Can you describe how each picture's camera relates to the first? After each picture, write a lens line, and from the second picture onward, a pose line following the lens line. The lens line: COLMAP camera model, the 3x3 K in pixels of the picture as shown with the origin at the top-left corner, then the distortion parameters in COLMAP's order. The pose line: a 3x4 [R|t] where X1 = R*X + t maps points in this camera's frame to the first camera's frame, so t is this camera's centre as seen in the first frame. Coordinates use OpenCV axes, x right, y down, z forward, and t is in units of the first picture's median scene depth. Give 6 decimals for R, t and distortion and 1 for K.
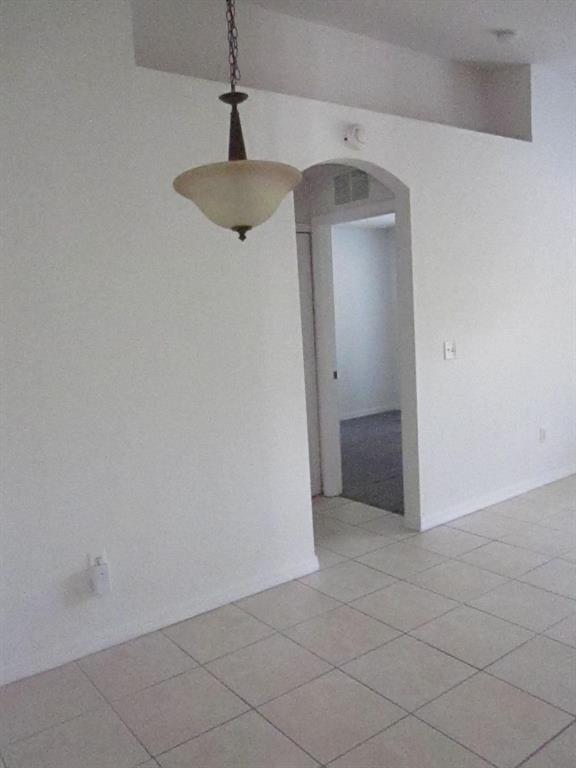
lens RADIAL K [[643.2, 0, 291.6], [0, 643.2, 384.1], [0, 0, 1]] dist [-0.036972, 0.001871]
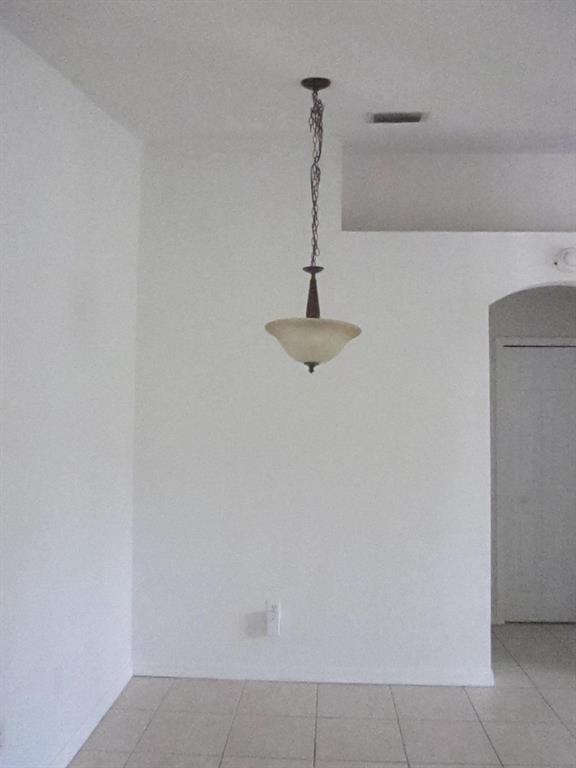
lens RADIAL K [[643.2, 0, 286.7], [0, 643.2, 384.7], [0, 0, 1]] dist [-0.036972, 0.001871]
pose [[0.772758, 0.041885, -0.633317, 0.727215], [-0.129523, 0.987229, -0.092749, -0.069865], [0.621344, 0.153702, 0.768314, -0.049114]]
